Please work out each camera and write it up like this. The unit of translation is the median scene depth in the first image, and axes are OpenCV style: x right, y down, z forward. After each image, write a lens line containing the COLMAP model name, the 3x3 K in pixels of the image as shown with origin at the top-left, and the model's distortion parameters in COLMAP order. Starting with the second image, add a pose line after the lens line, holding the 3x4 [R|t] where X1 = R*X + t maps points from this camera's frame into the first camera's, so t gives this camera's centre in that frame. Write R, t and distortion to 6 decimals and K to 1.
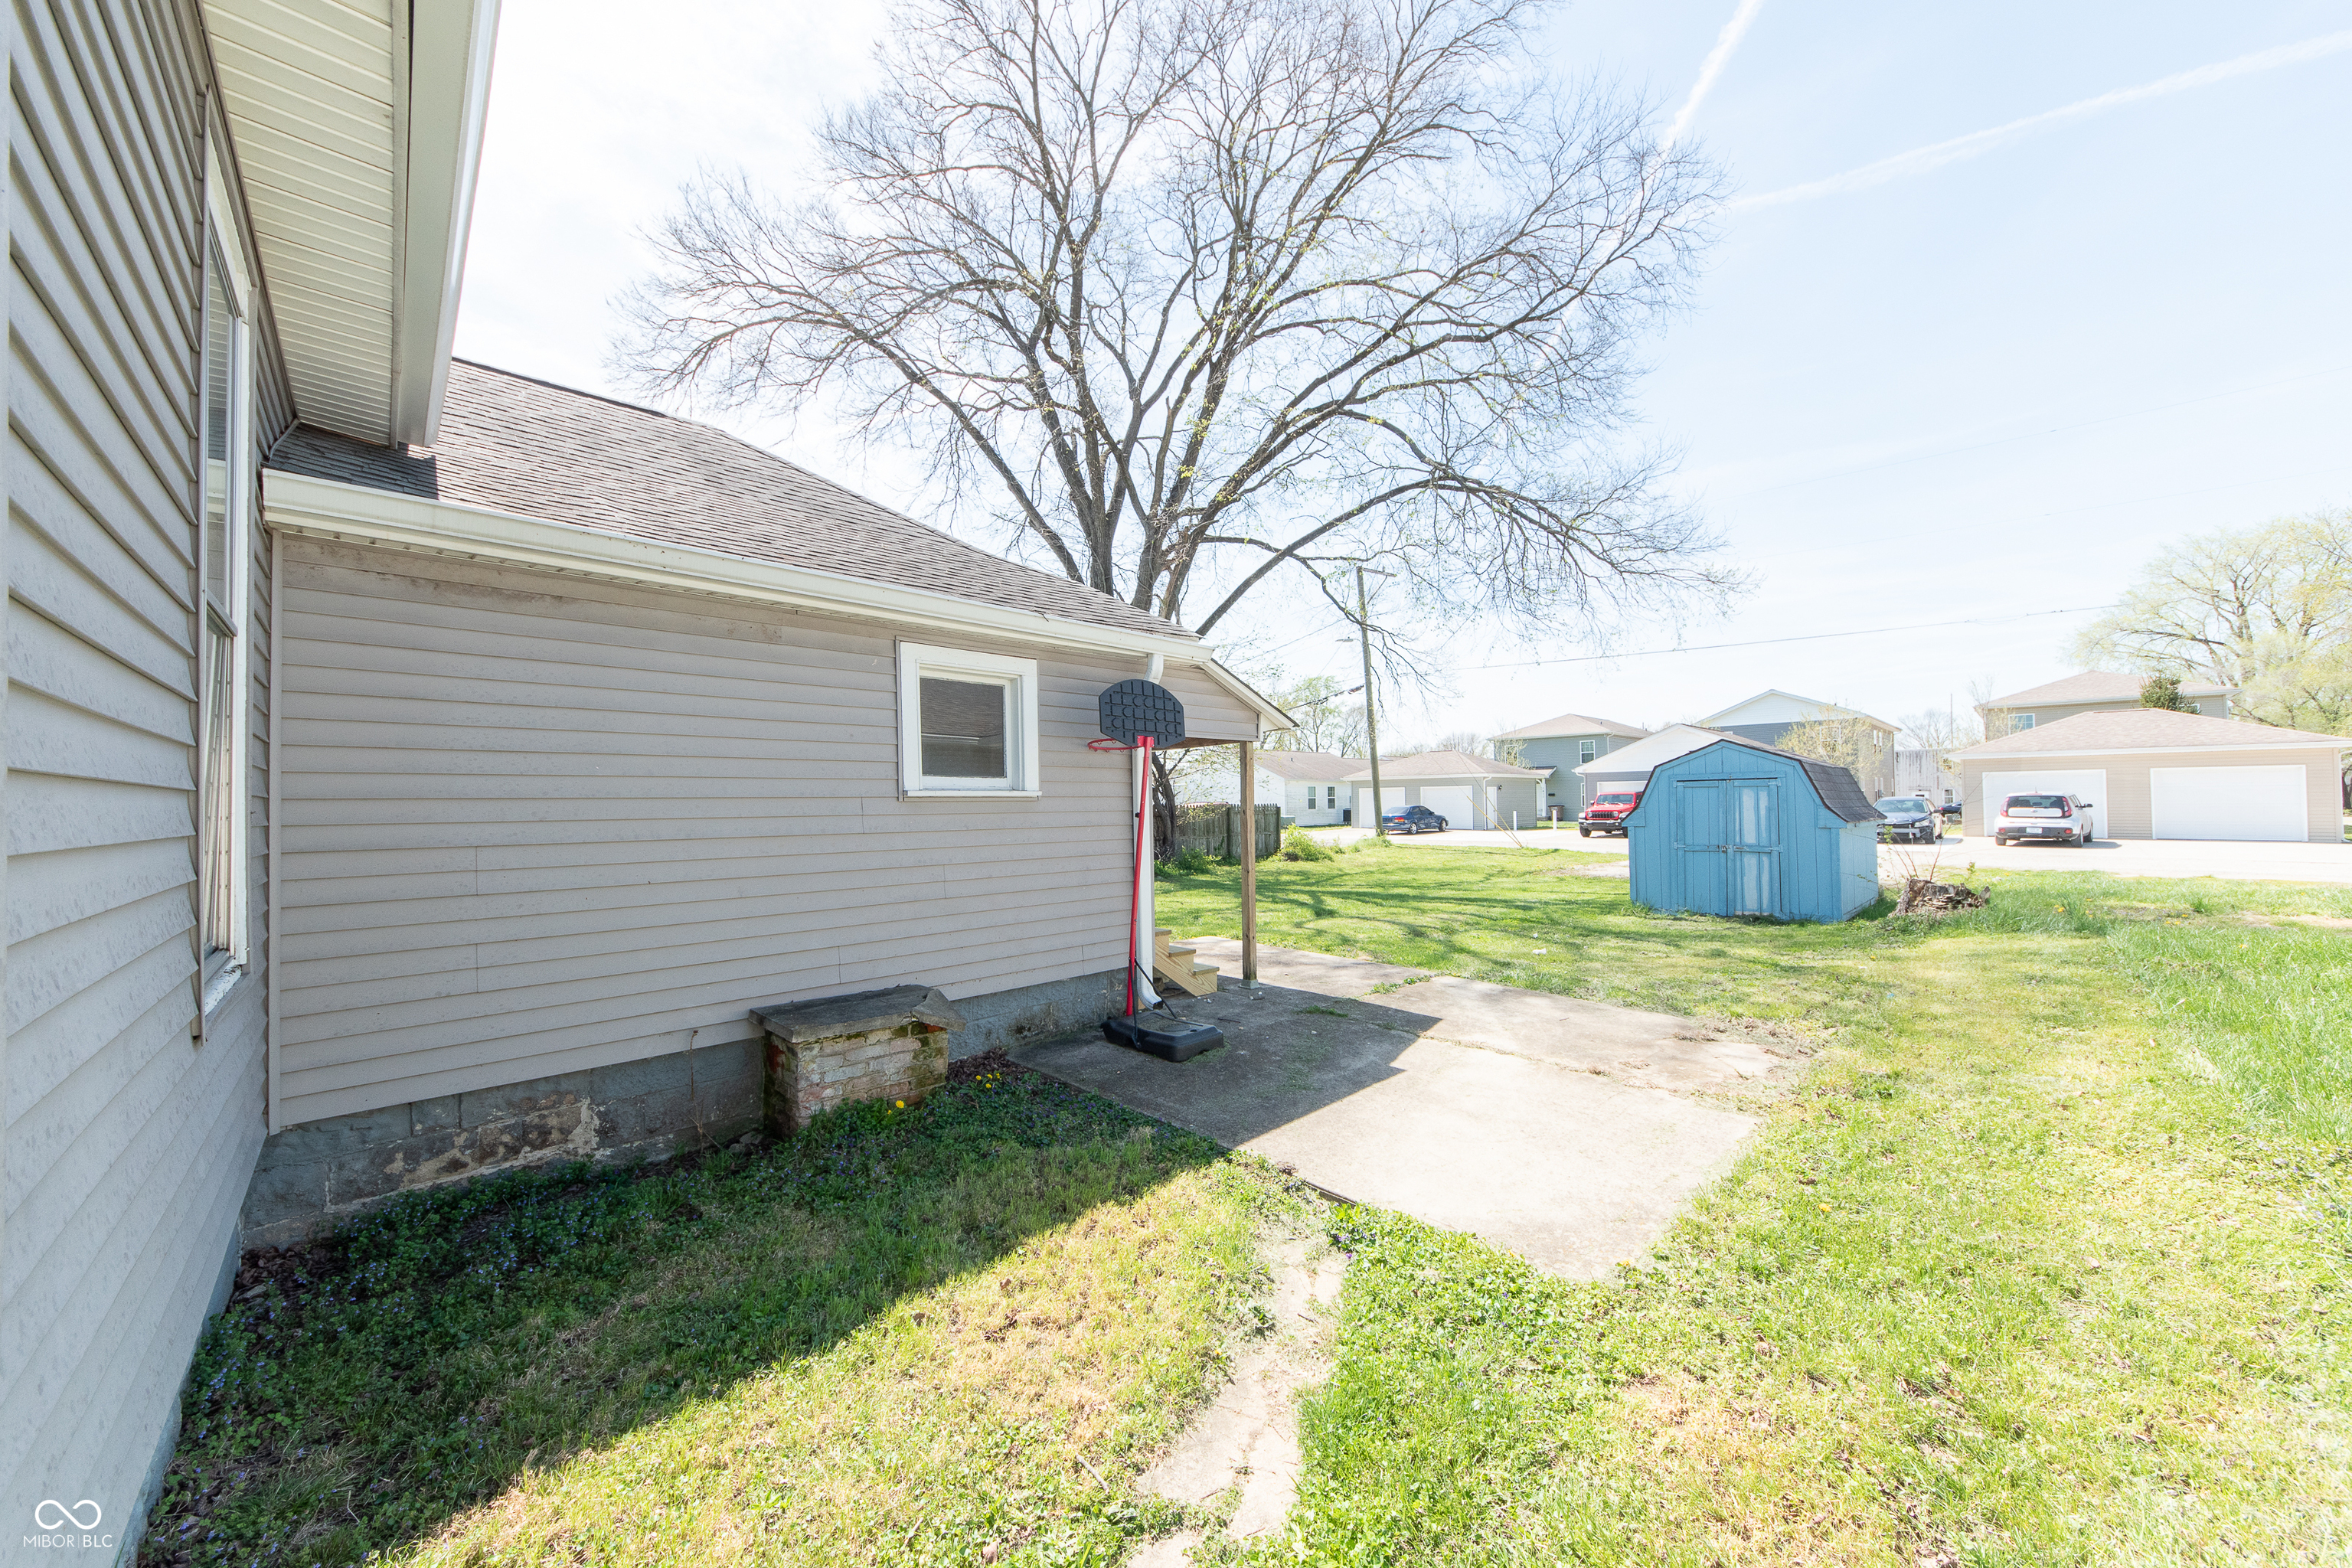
lens RADIAL K [[854.1, 0, 1166.4], [0, 854.1, 792.8], [0, 0, 1]] dist [-0.001354, 0.000679]
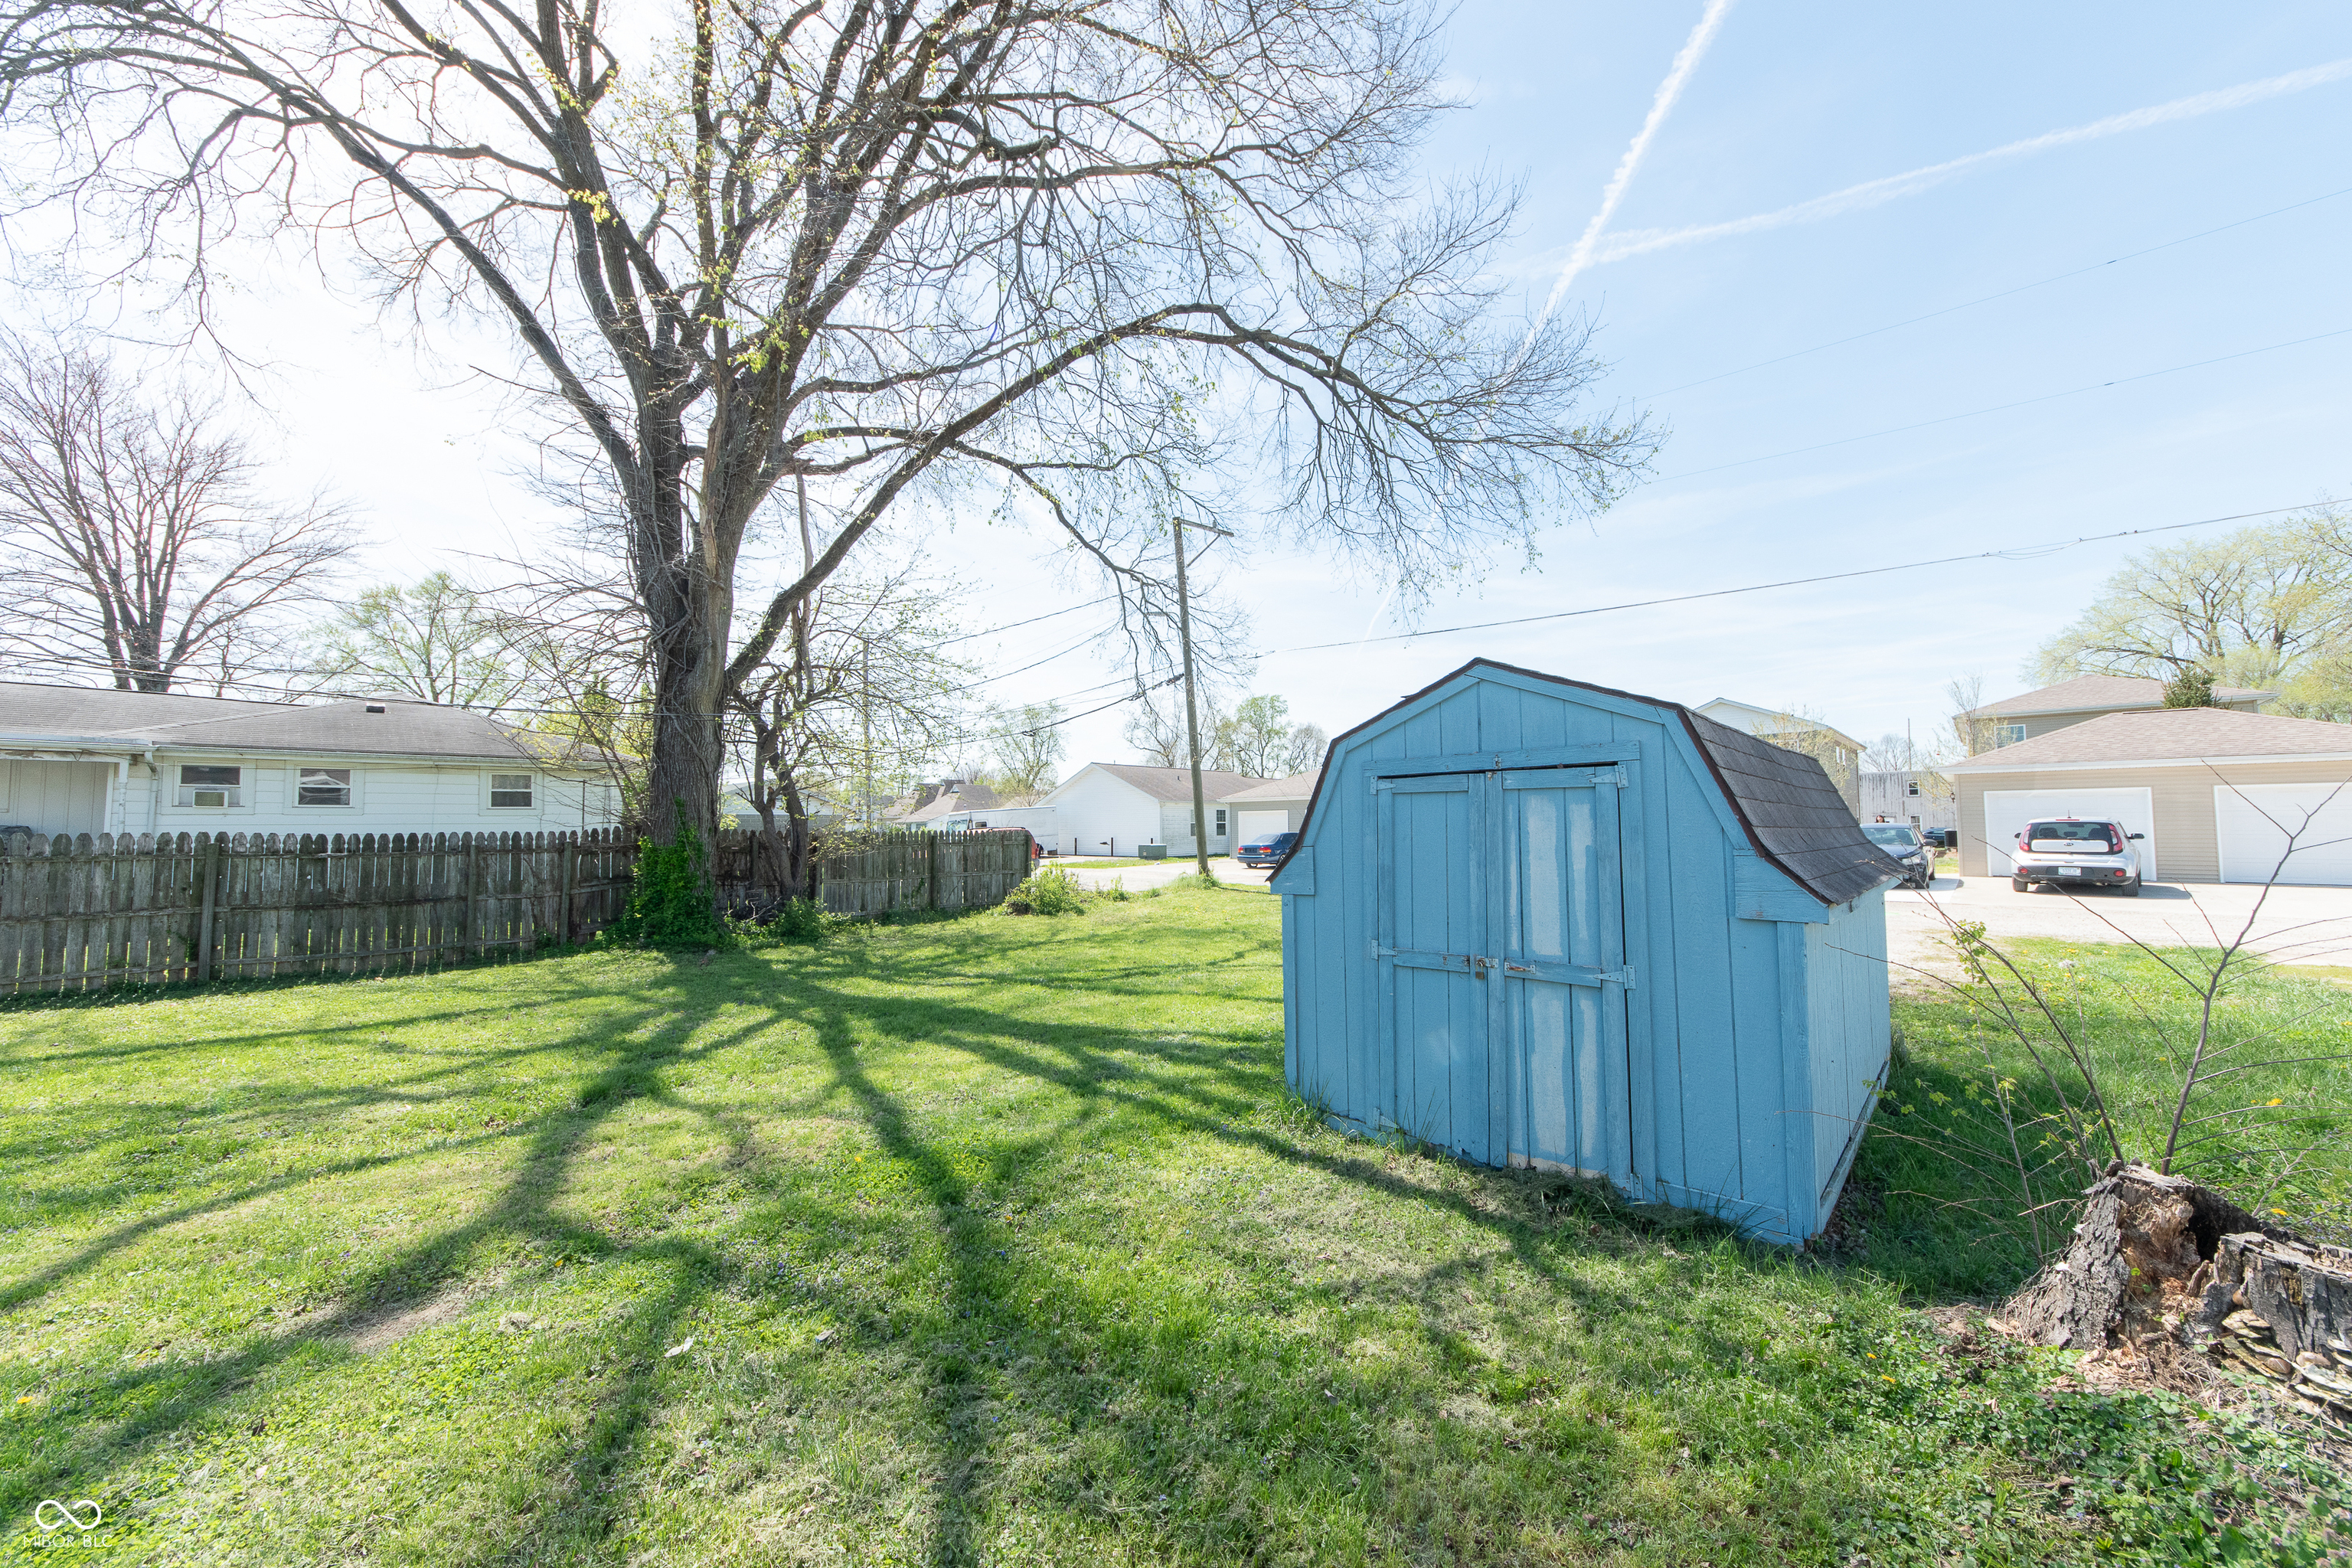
lens RADIAL K [[854.1, 0, 1173.0], [0, 854.1, 803.5], [0, 0, 1]] dist [-0.001354, 0.000679]
pose [[0.999346, 0.003268, 0.036005, 0.222644], [-0.002648, 0.999848, -0.017236, 0.001964], [-0.036056, 0.017129, 0.999203, 0.283309]]
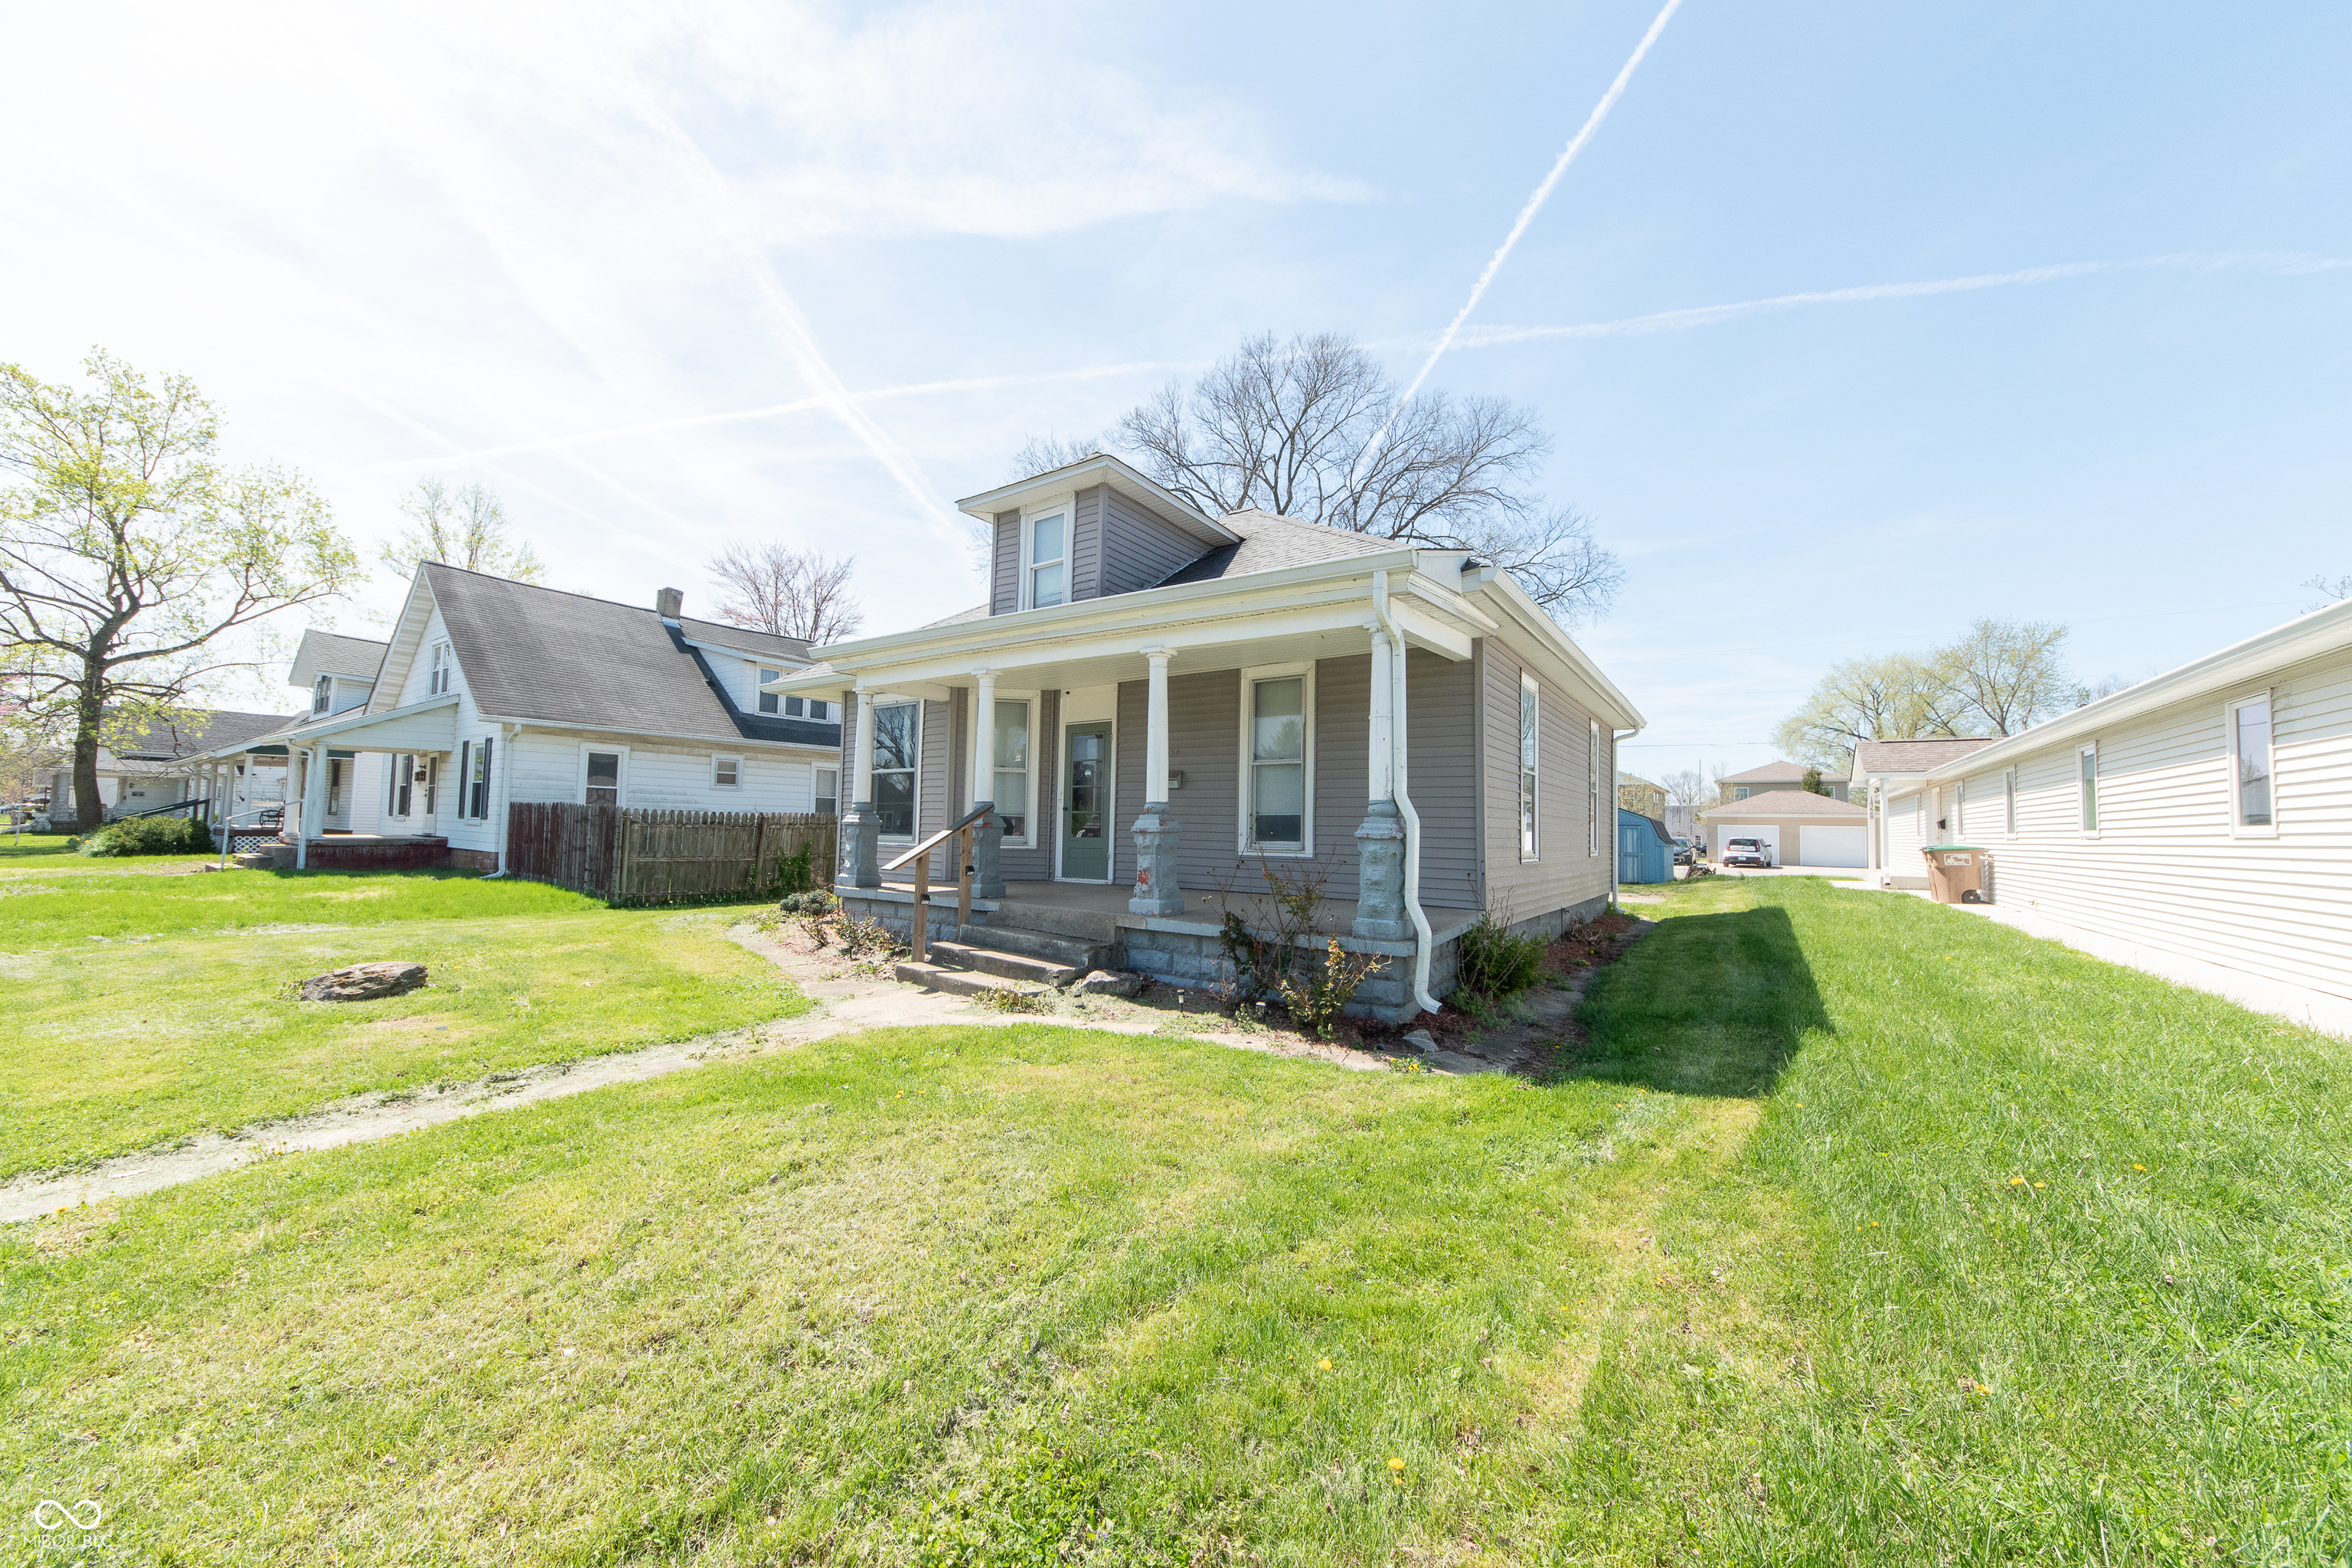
lens RADIAL K [[854.1, 0, 1159.5], [0, 854.1, 778.7], [0, 0, 1]] dist [-0.001354, 0.000679]
pose [[0.983045, 0.042995, 0.178251, -0.435886], [-0.034203, 0.998056, -0.052107, 0.011211], [-0.180145, 0.045127, 0.982604, -0.466539]]
